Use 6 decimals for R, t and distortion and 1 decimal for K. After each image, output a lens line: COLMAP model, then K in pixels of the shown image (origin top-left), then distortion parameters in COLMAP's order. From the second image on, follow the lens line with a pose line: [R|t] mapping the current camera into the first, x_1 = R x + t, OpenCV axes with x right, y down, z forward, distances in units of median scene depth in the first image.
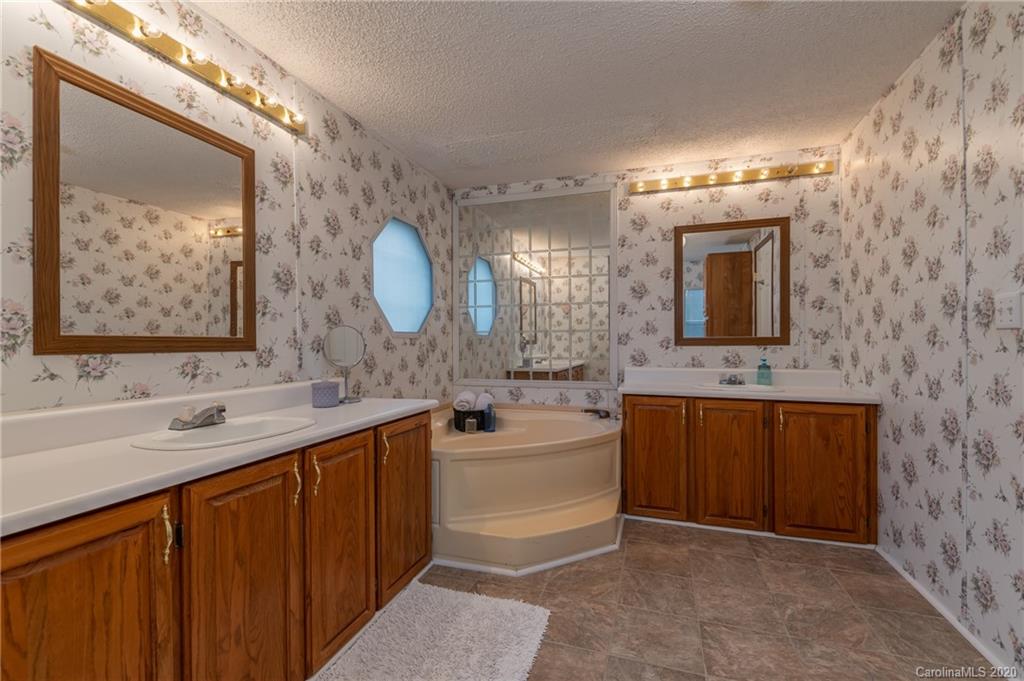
lens RADIAL K [[459.6, 0, 507.3], [0, 459.6, 346.8], [0, 0, 1]] dist [0.001916, -0.001251]
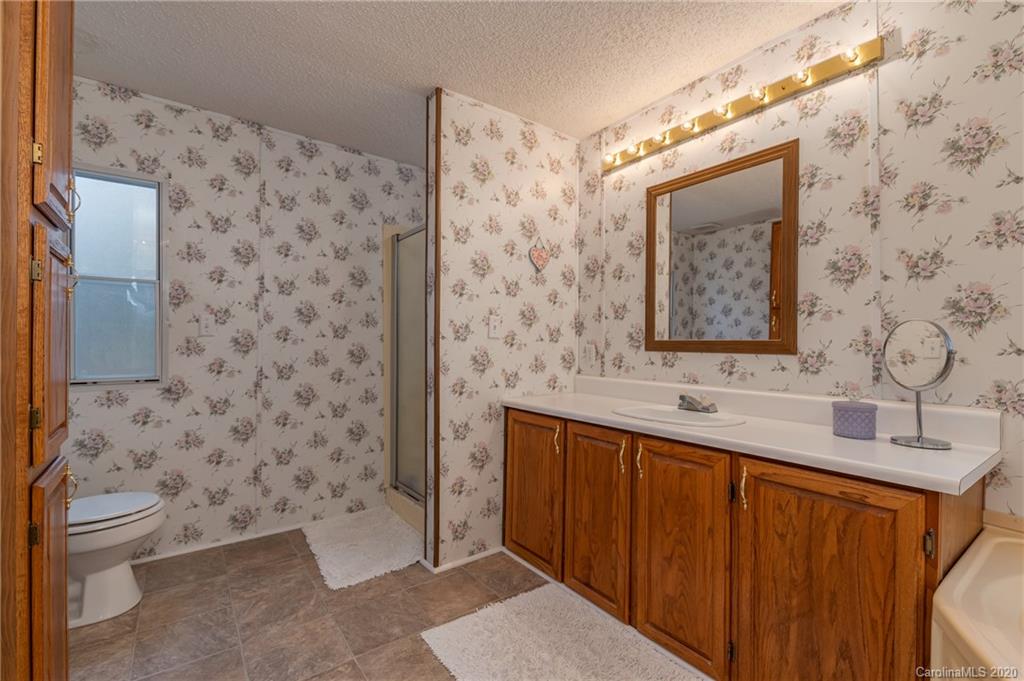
lens RADIAL K [[459.6, 0, 509.5], [0, 459.6, 339.1], [0, 0, 1]] dist [0.001916, -0.001251]
pose [[-0.592439, 0.002572, -0.805611, 0.561480], [-0.002283, 0.999986, 0.004872, -0.026600], [0.805612, 0.004726, -0.592424, 1.118182]]
